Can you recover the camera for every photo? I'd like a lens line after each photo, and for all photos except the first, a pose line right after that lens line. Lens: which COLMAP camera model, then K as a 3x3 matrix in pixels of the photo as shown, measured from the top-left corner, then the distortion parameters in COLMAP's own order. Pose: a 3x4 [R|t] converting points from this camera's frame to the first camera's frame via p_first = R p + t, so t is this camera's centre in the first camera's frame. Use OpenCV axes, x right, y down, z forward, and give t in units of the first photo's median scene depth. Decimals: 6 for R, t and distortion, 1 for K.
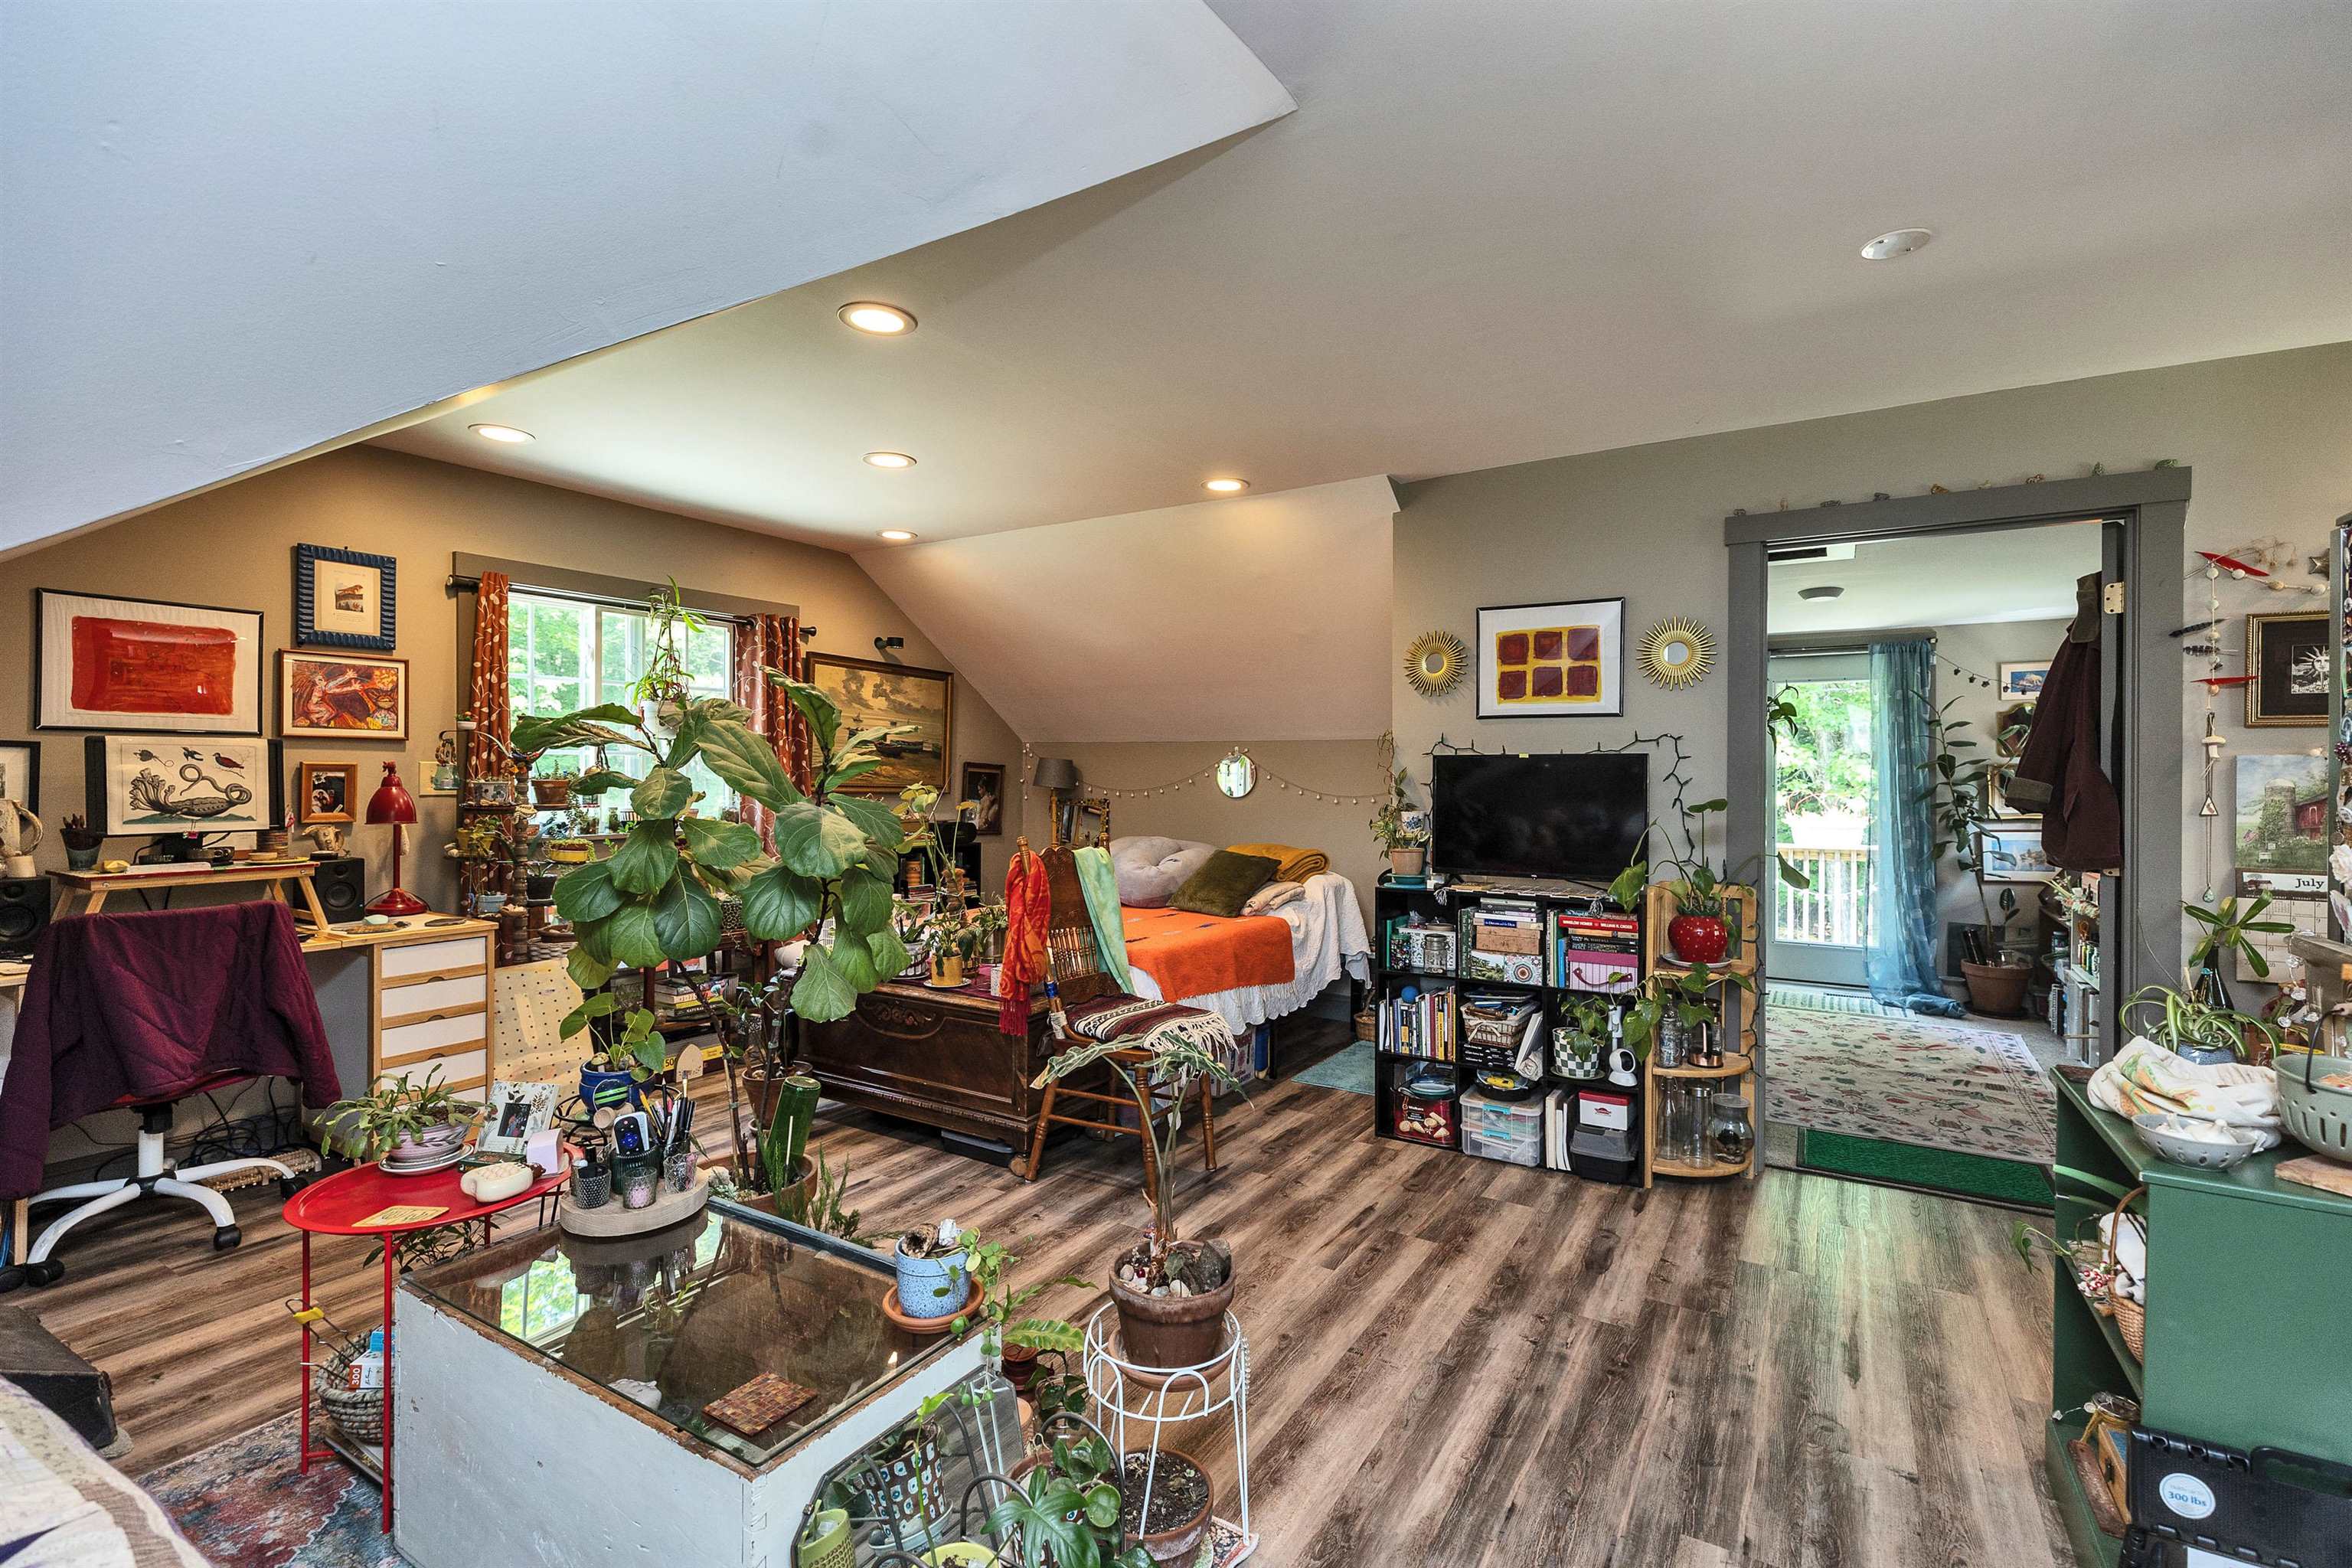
lens RADIAL K [[1071.3, 0, 1177.6], [0, 1071.3, 772.3], [0, 0, 1]] dist [0.003001, -0.000230]
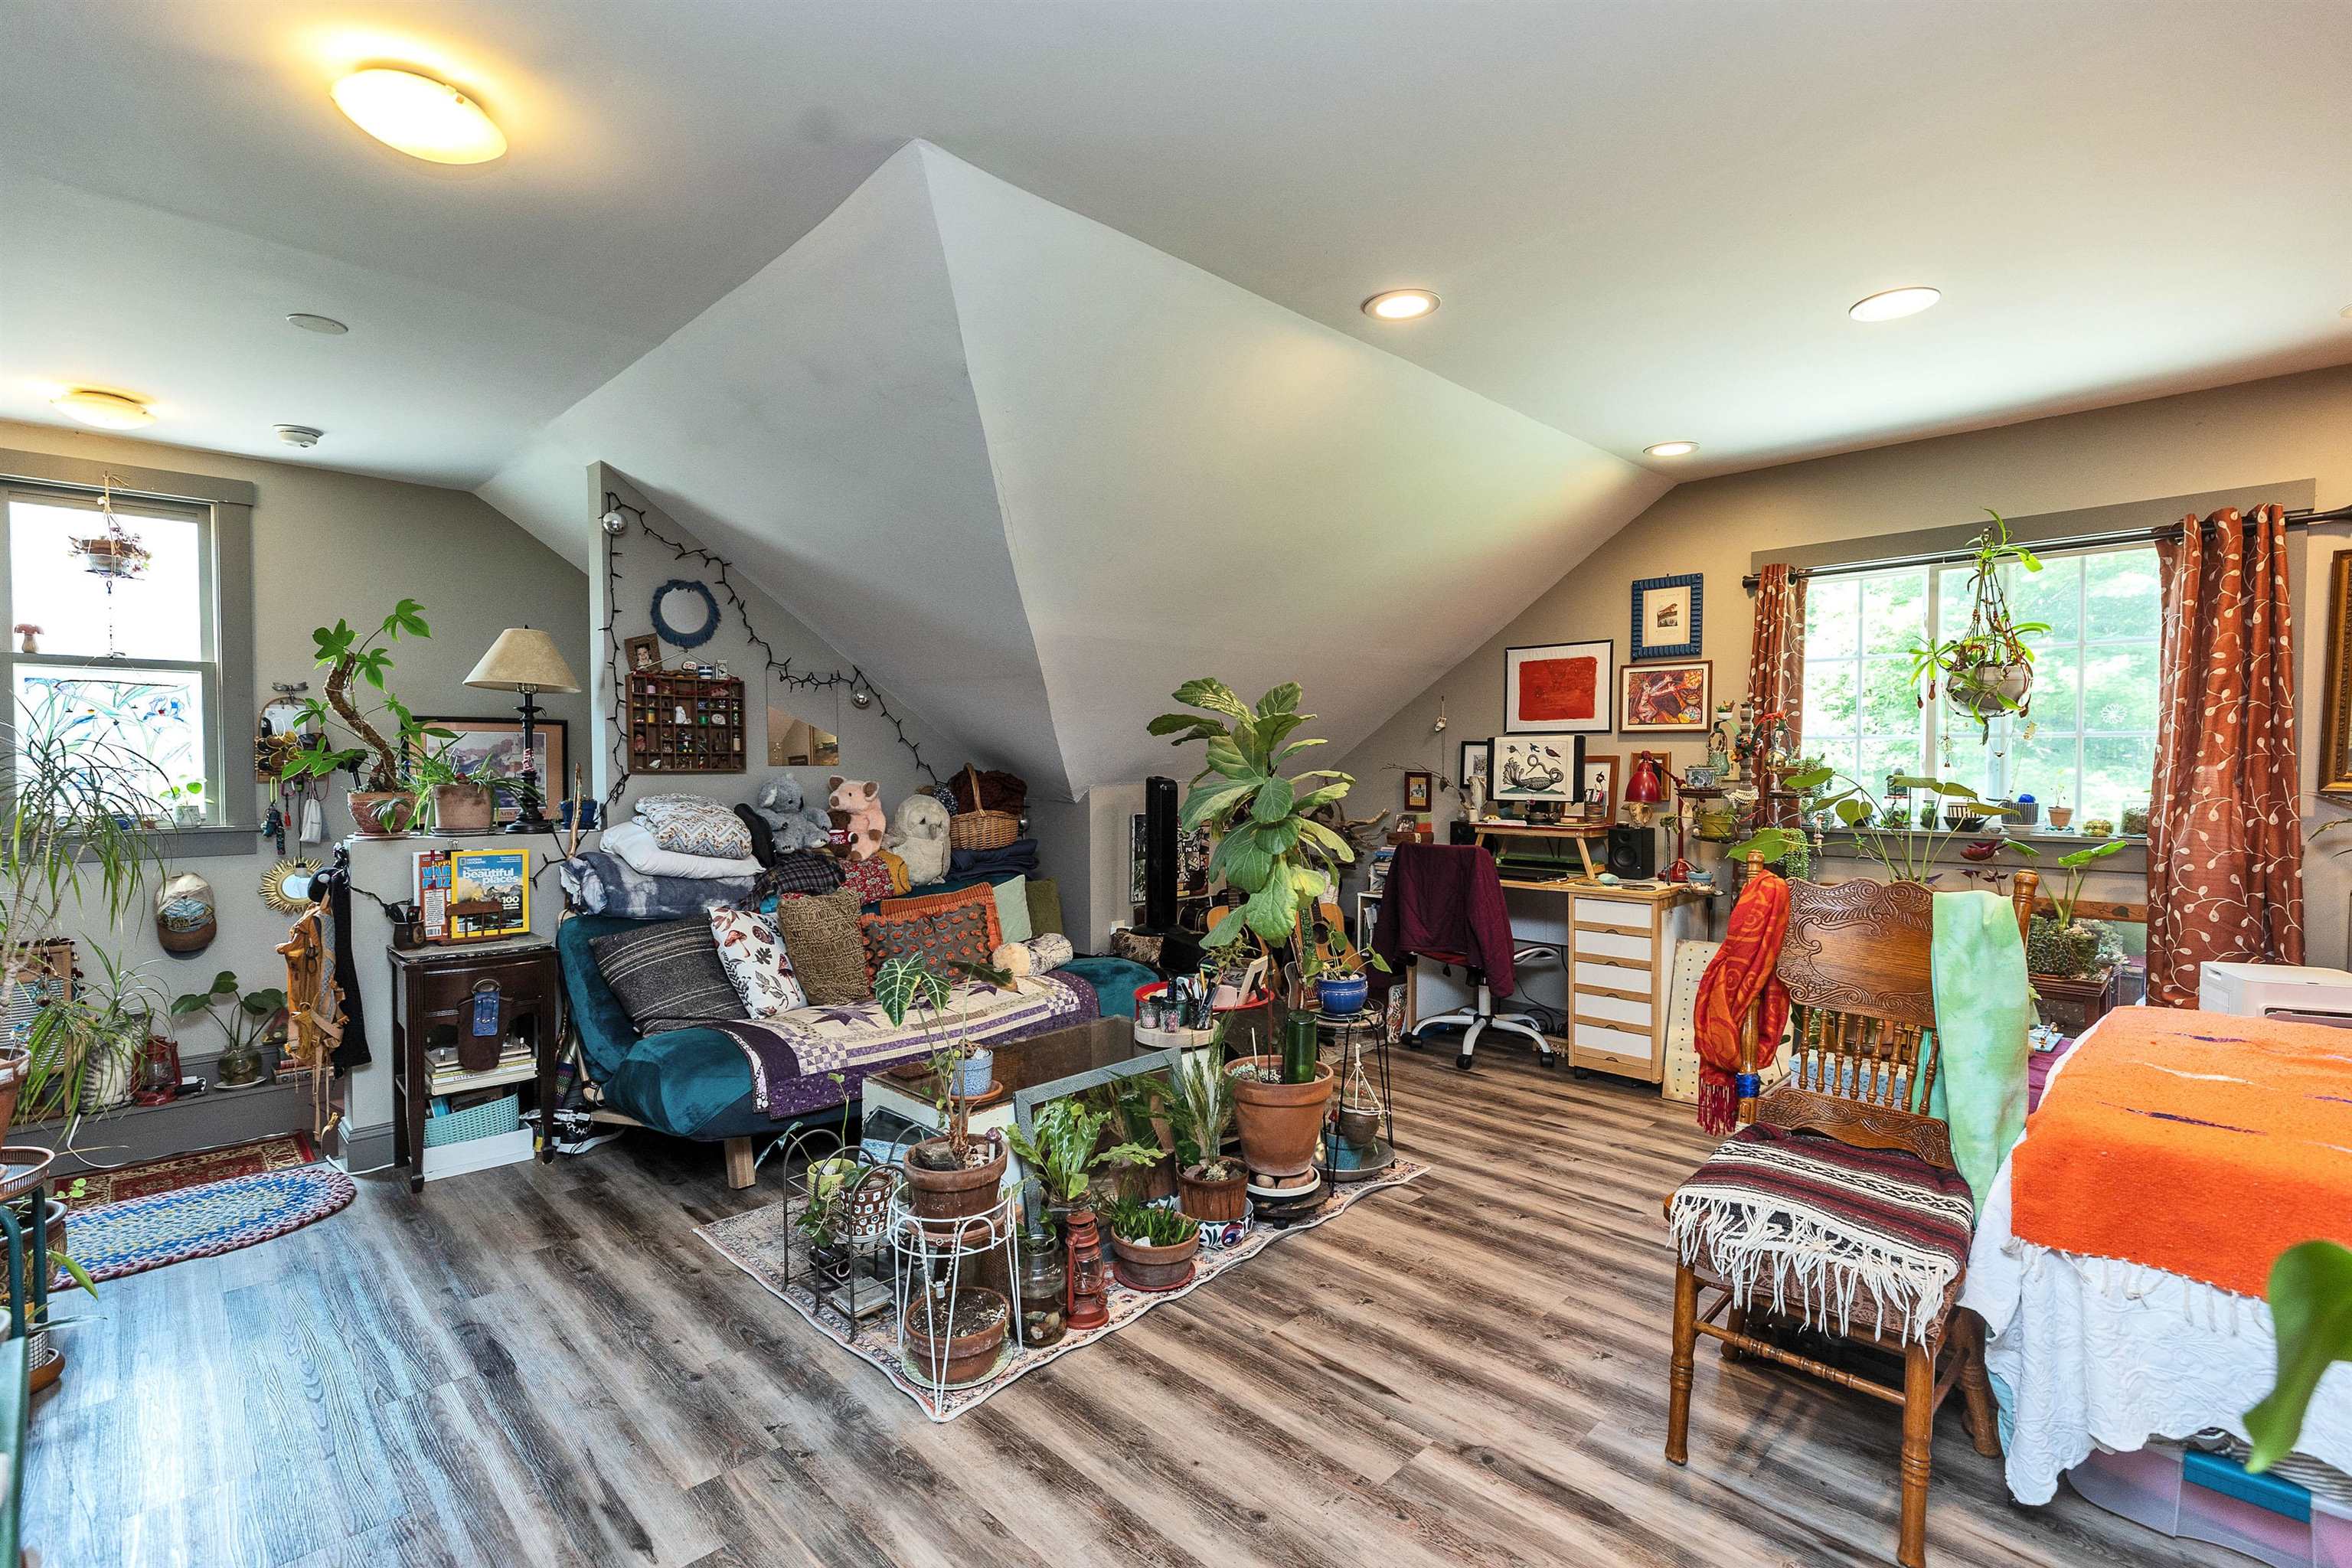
lens RADIAL K [[1071.3, 0, 1159.4], [0, 1071.3, 790.7], [0, 0, 1]] dist [0.003001, -0.000230]
pose [[-0.251541, 0.022521, -0.967585, 0.866073], [0.001266, 0.999736, 0.022940, 0.010497], [0.967846, 0.004546, -0.251503, 1.179201]]
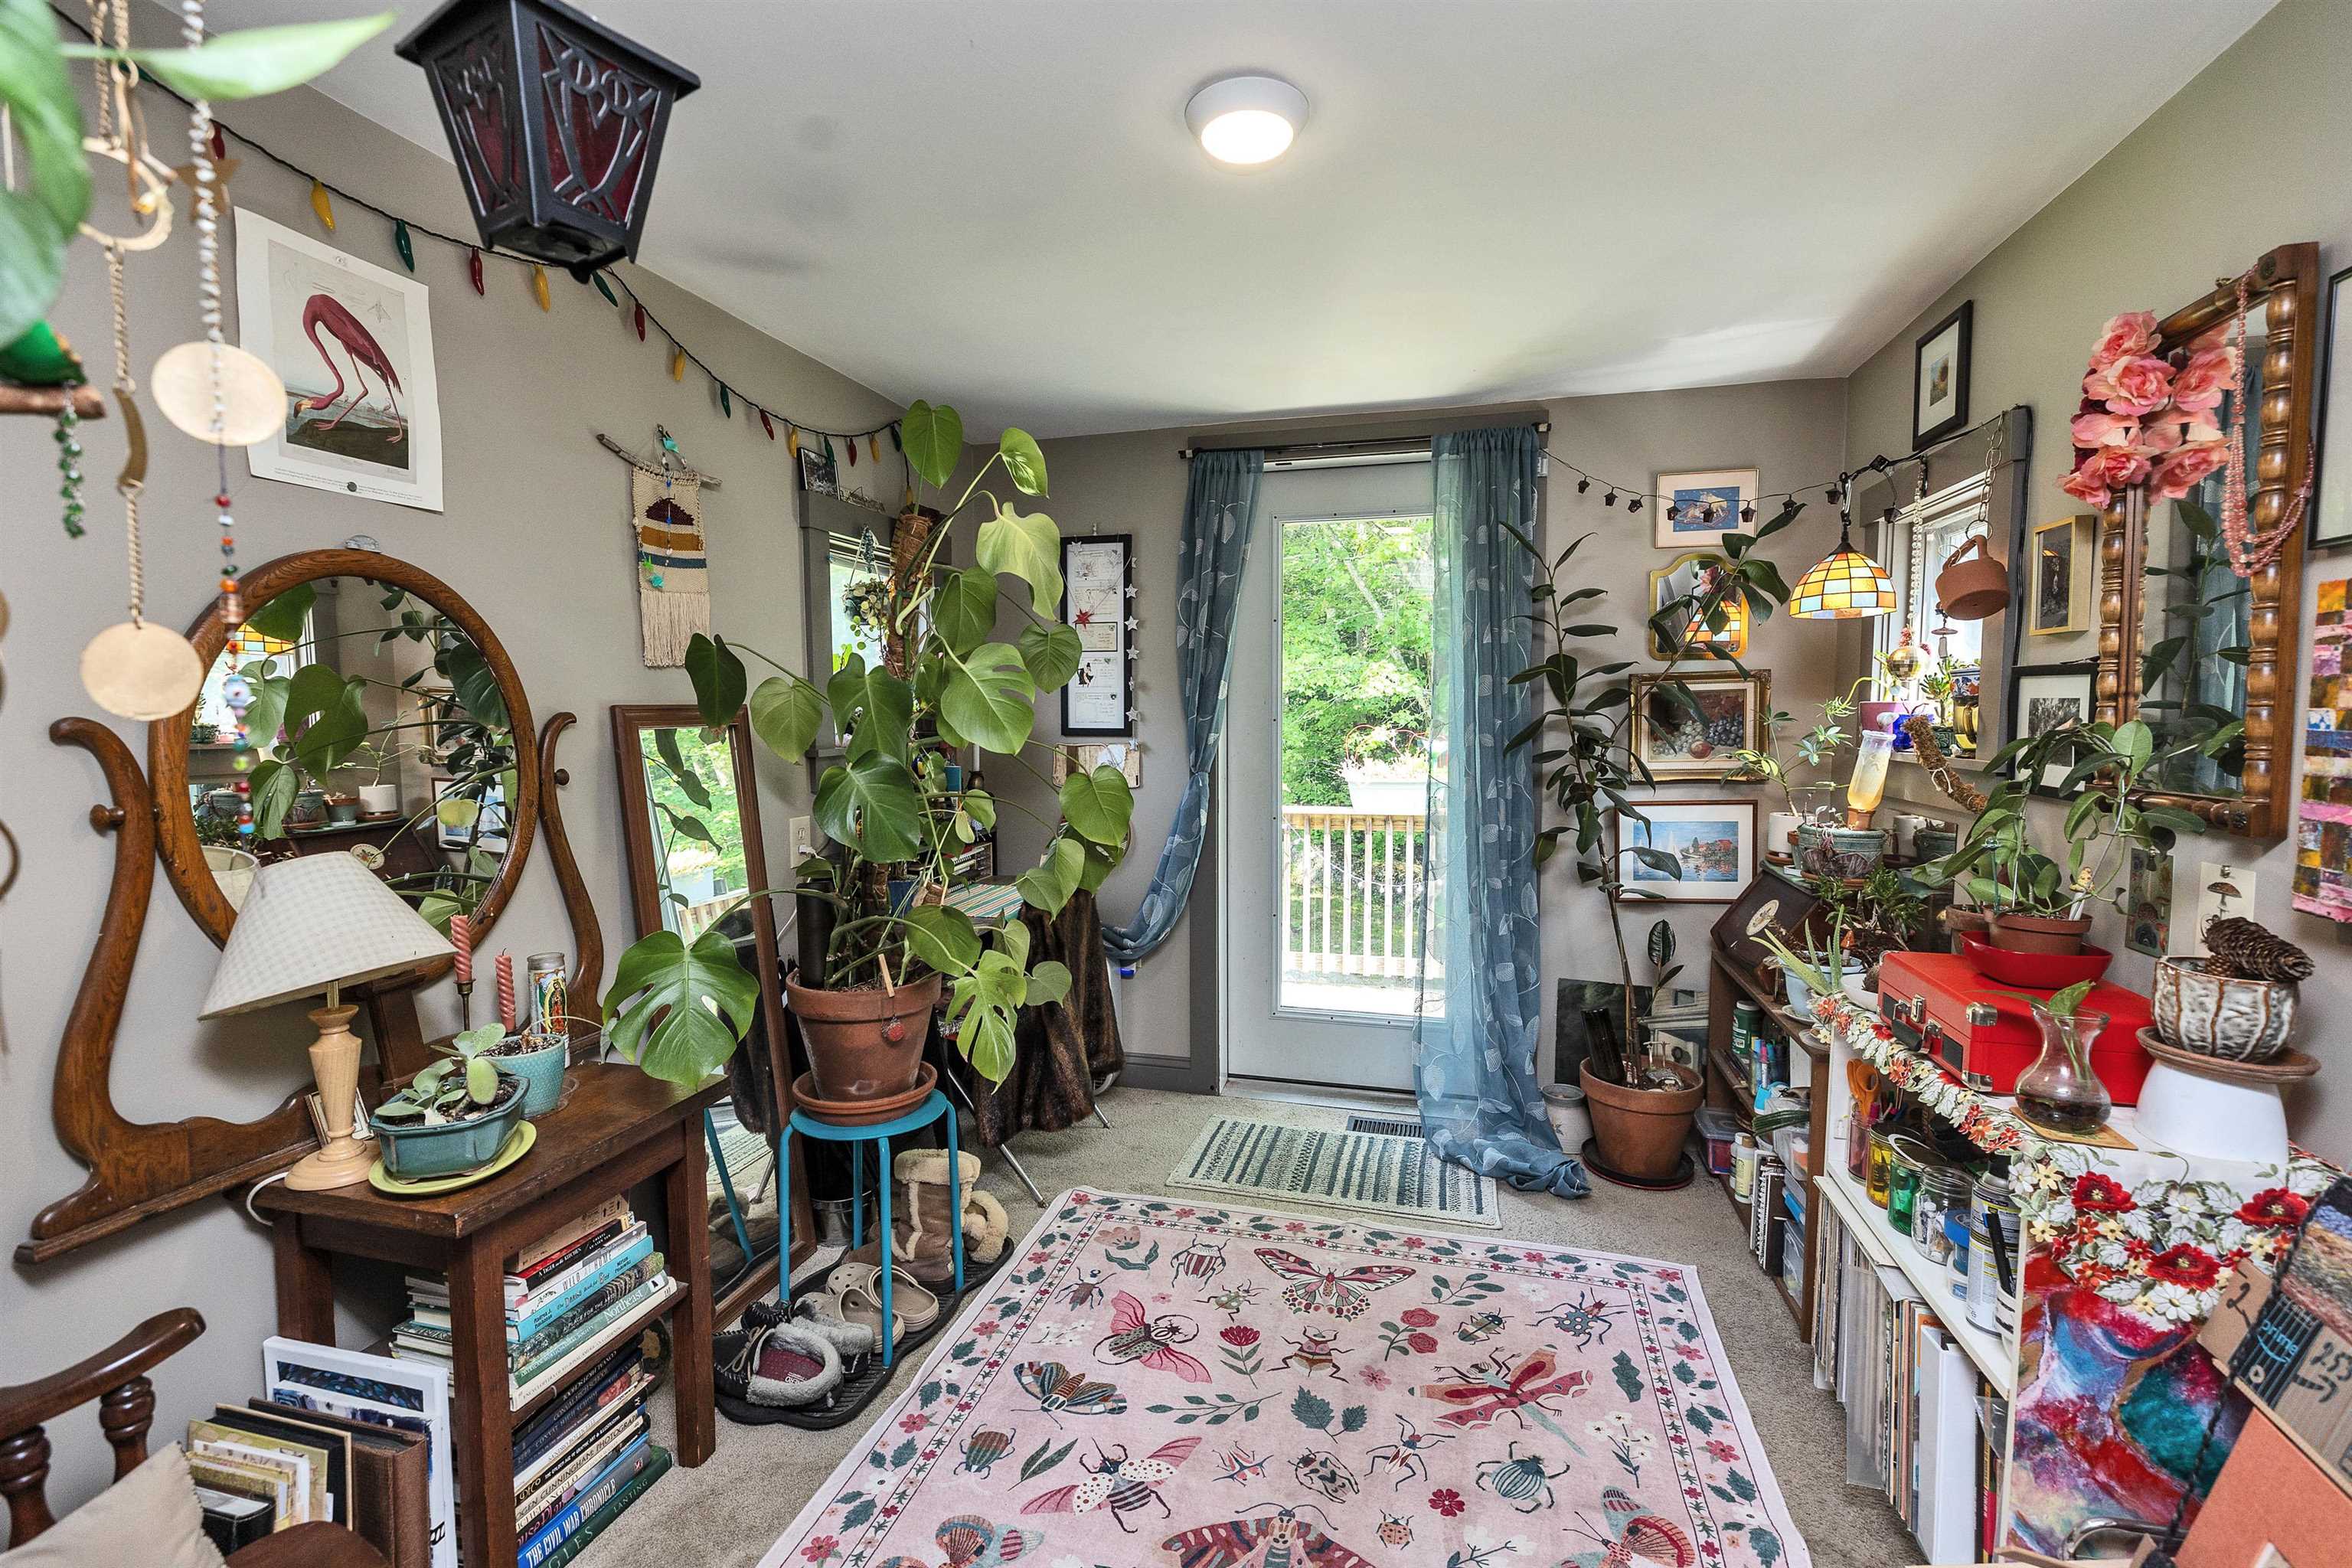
lens RADIAL K [[1071.3, 0, 1162.4], [0, 1071.3, 784.0], [0, 0, 1]] dist [0.003001, -0.000230]
pose [[0.960749, -0.028123, 0.275989, 0.373163], [0.008305, 0.997318, 0.072712, 0.005690], [-0.277294, -0.067566, 0.958406, 0.533020]]
